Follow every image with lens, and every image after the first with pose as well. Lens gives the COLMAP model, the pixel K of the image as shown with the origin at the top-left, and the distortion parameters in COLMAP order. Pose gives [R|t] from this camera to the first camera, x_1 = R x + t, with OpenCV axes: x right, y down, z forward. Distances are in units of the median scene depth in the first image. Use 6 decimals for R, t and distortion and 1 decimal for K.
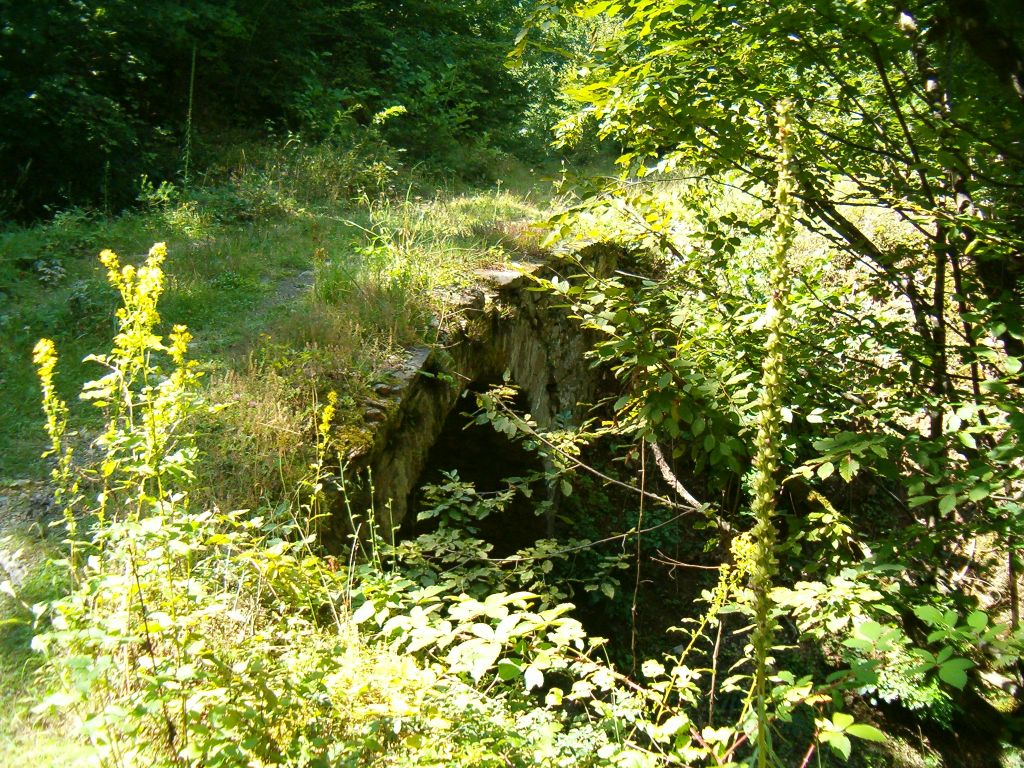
lens RADIAL K [[1136.7, 0, 511.4], [0, 1136.7, 401.3], [0, 0, 1]] dist [-0.204378, 0.028646]
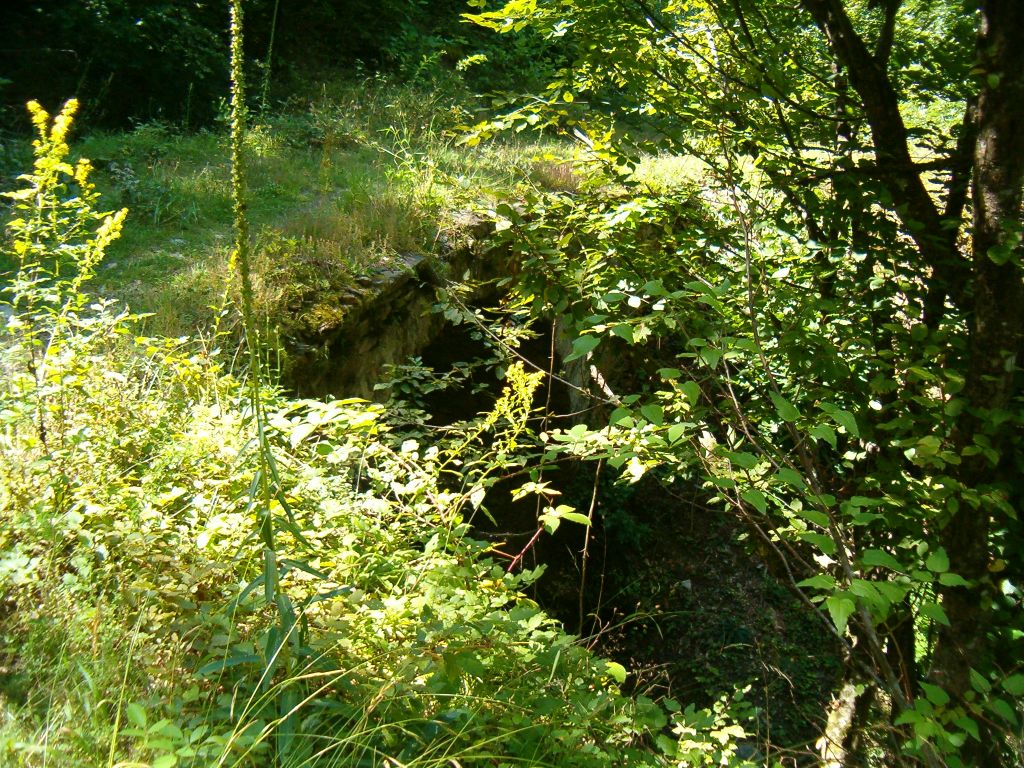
lens RADIAL K [[1136.7, 0, 511.4], [0, 1136.7, 401.3], [0, 0, 1]] dist [-0.204378, 0.028646]
pose [[0.989912, 0.091632, -0.108060, 0.174073], [-0.088355, 0.995483, 0.034742, 0.059358], [0.110756, -0.024844, 0.993537, -0.139560]]
